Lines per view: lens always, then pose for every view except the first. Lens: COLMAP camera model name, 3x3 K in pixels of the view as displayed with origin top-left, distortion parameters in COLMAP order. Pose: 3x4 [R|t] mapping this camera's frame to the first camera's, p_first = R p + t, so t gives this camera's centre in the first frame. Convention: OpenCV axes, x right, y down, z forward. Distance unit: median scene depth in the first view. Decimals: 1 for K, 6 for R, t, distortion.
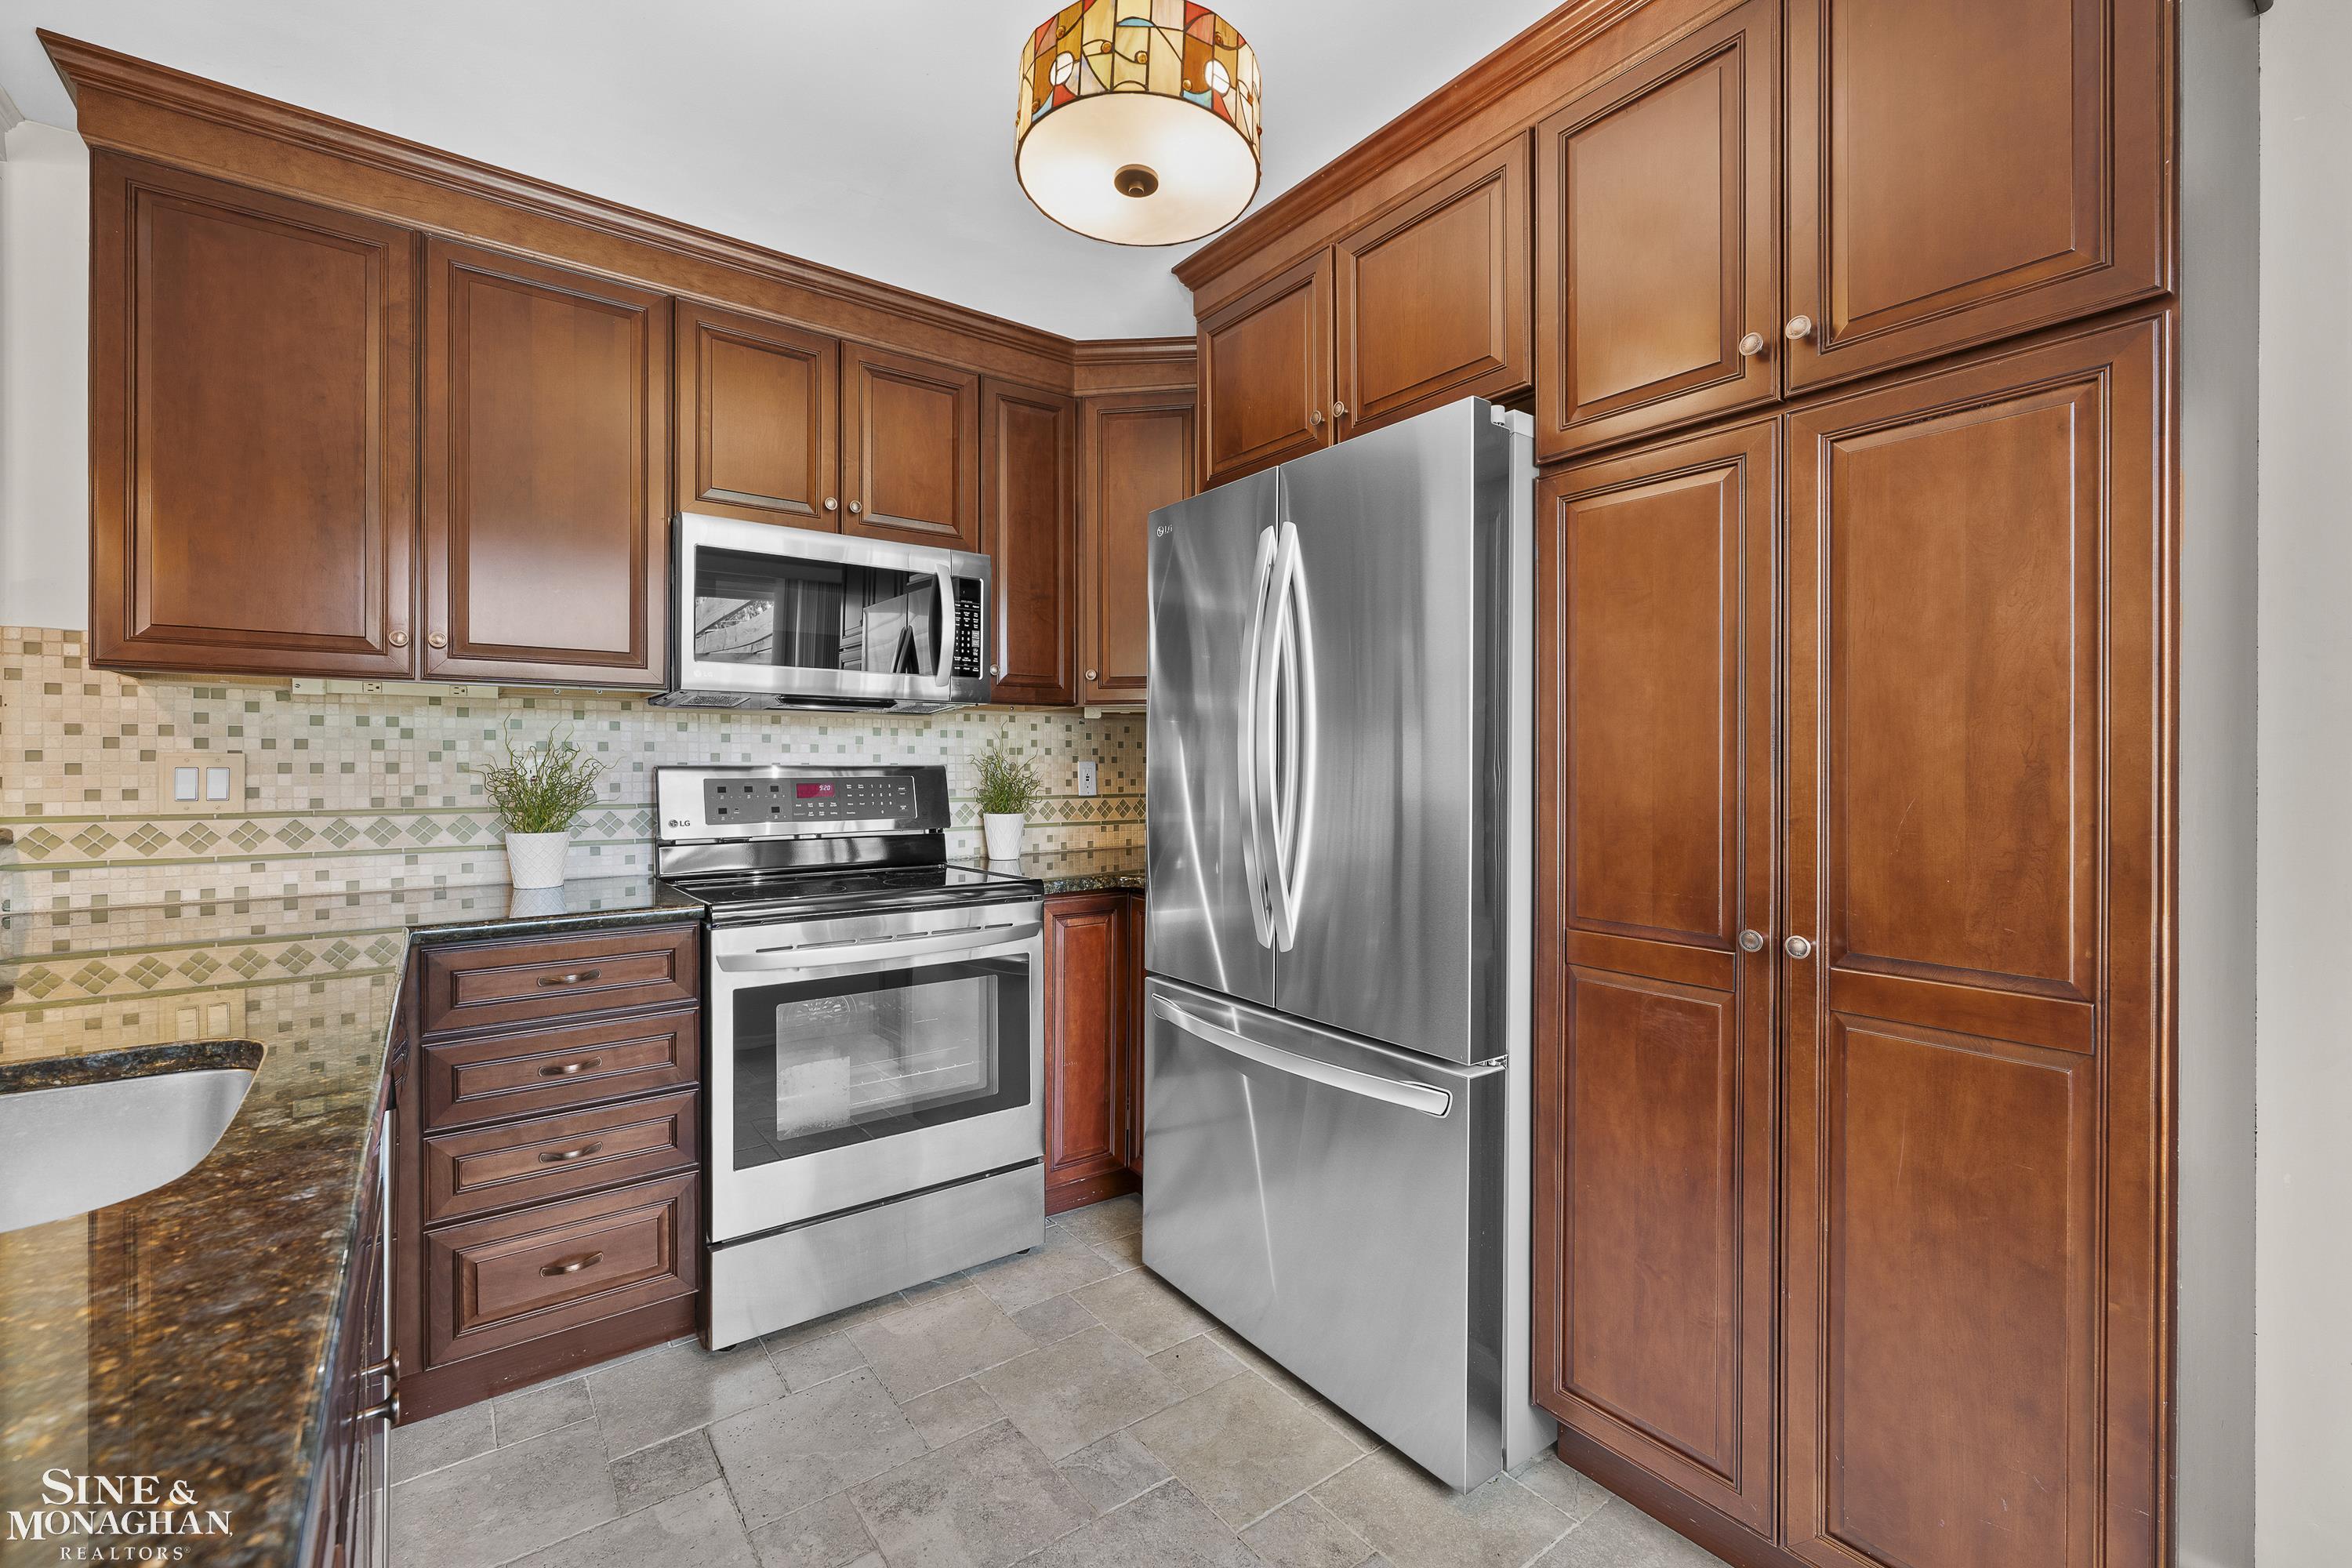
lens RADIAL K [[985.0, 0, 1171.0], [0, 985.0, 770.3], [0, 0, 1]] dist [-0.001043, 0.000120]
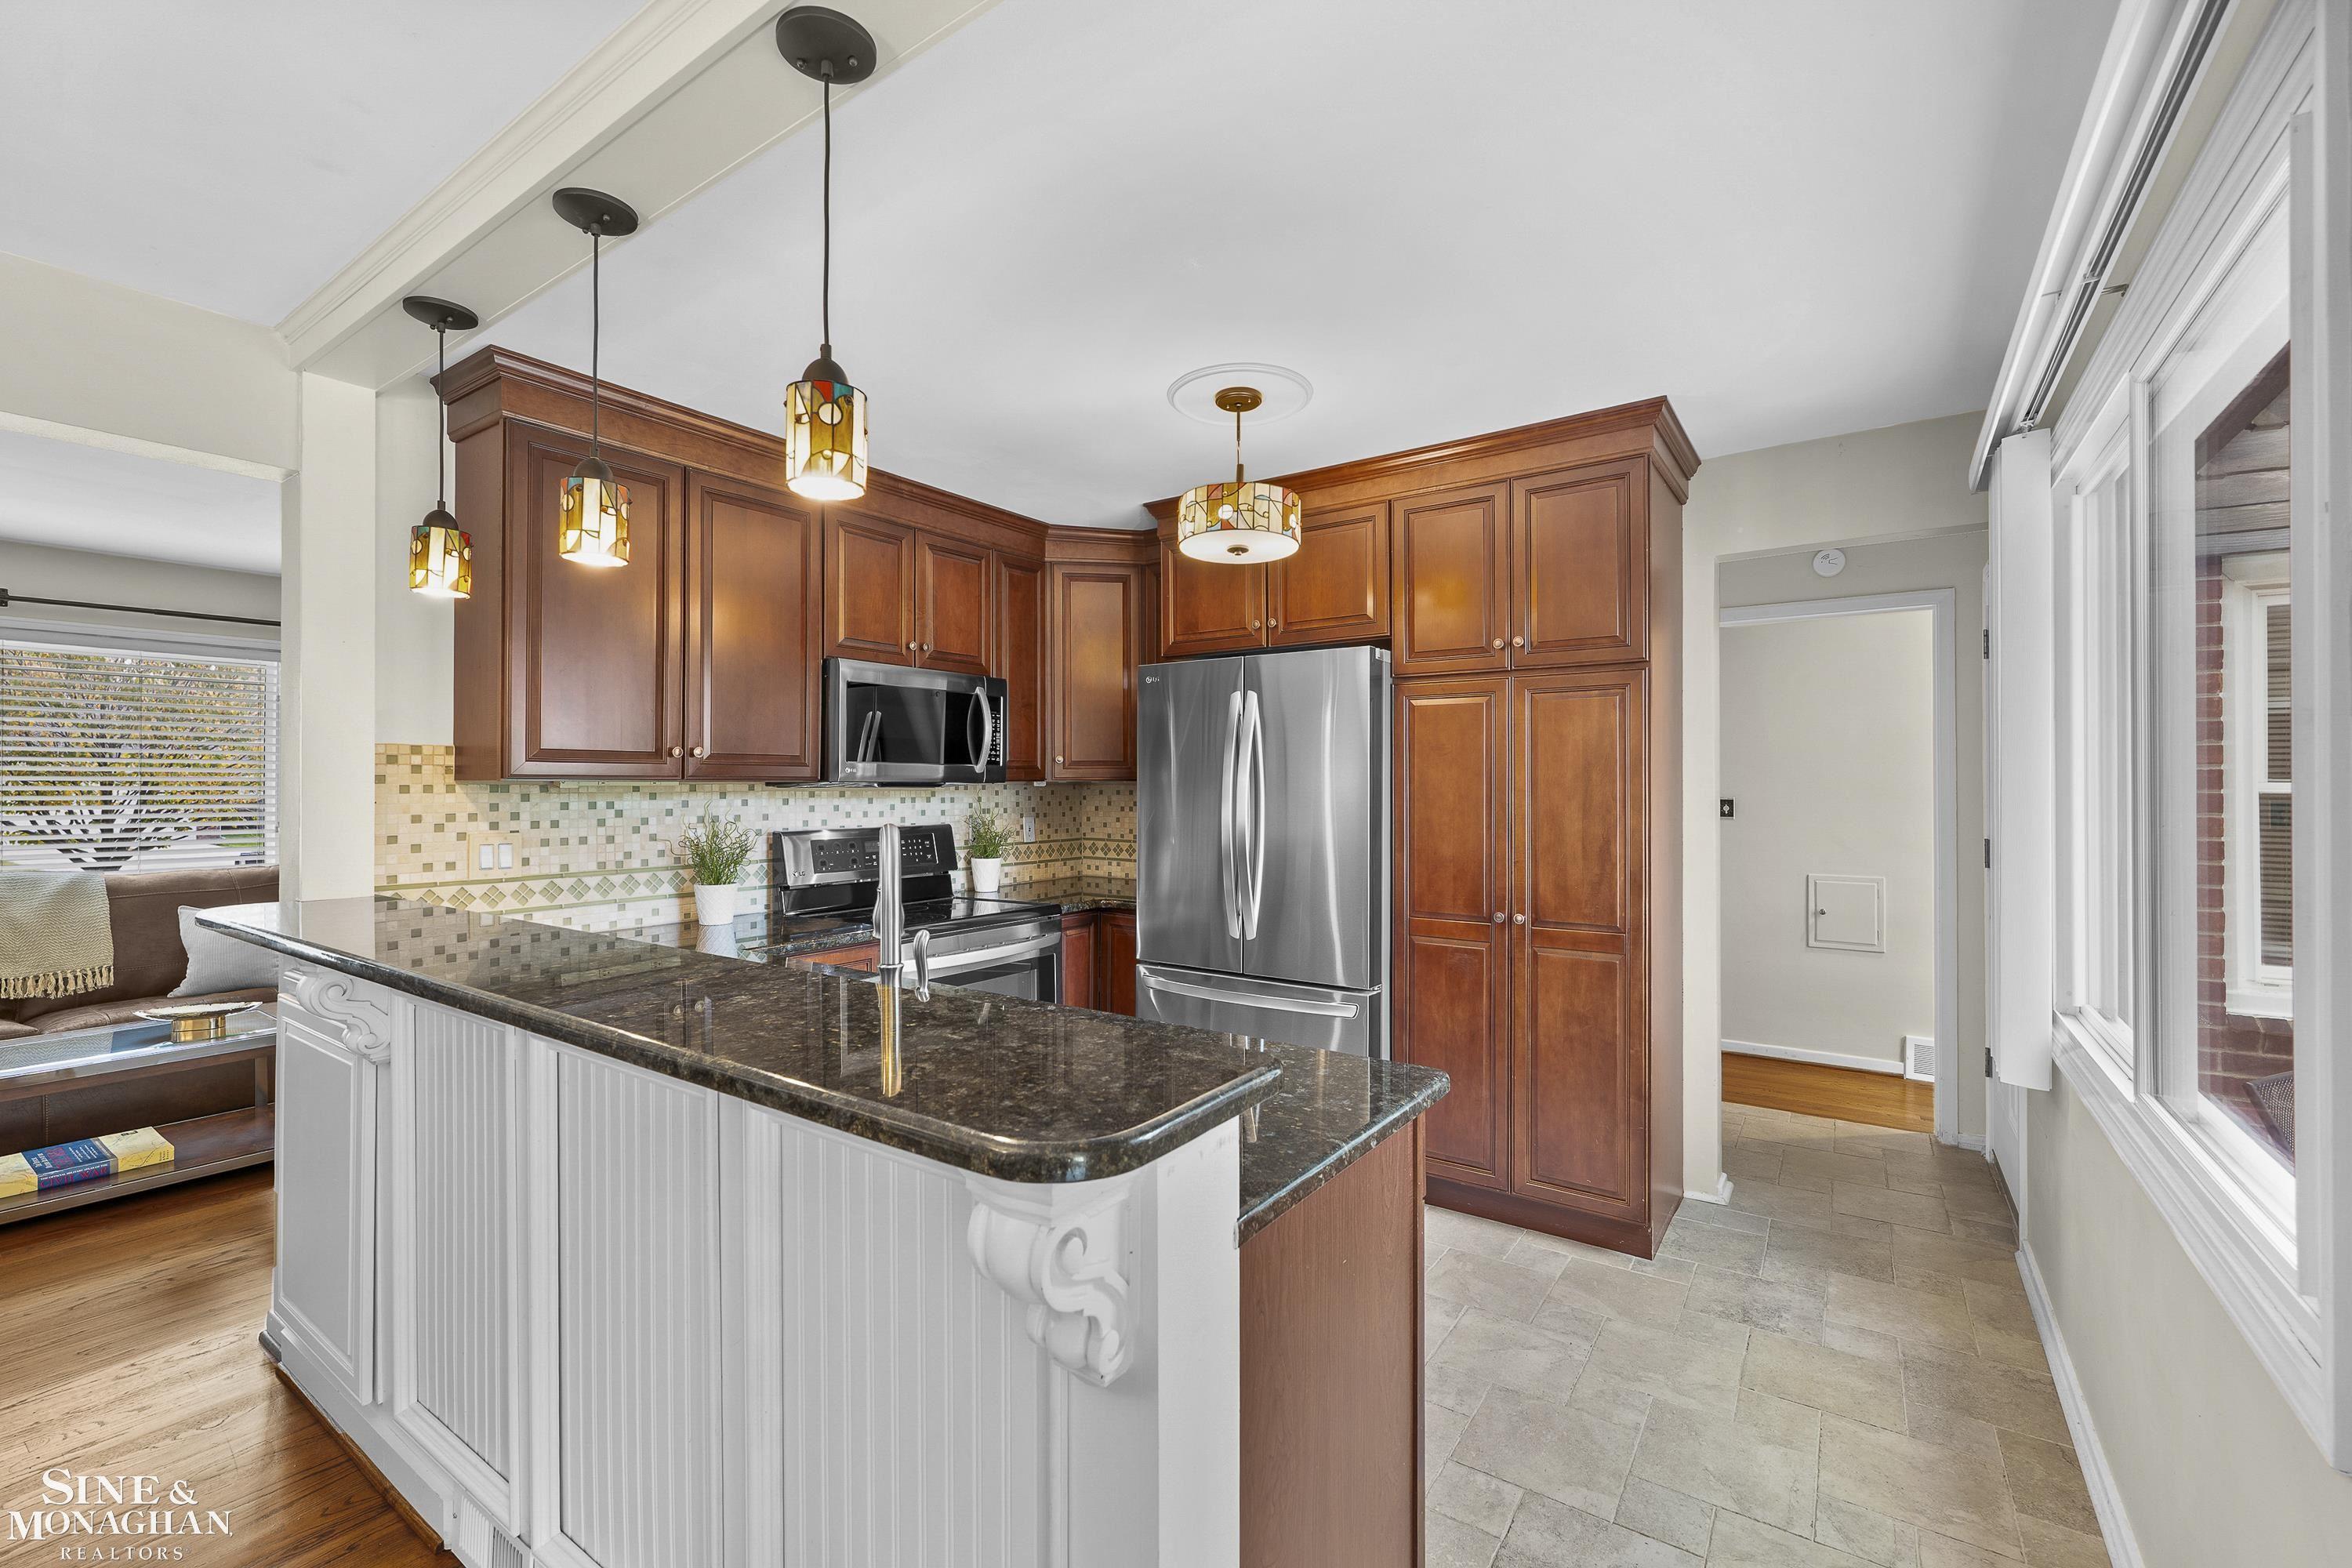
lens RADIAL K [[995.6, 0, 1176.0], [0, 995.6, 784.0], [0, 0, 1]] dist [-0.000613, -0.000056]
pose [[0.947235, -0.000015, 0.320540, -0.540161], [0.001752, 0.999985, -0.005130, -0.076285], [-0.320535, 0.005421, 0.947221, -0.584381]]
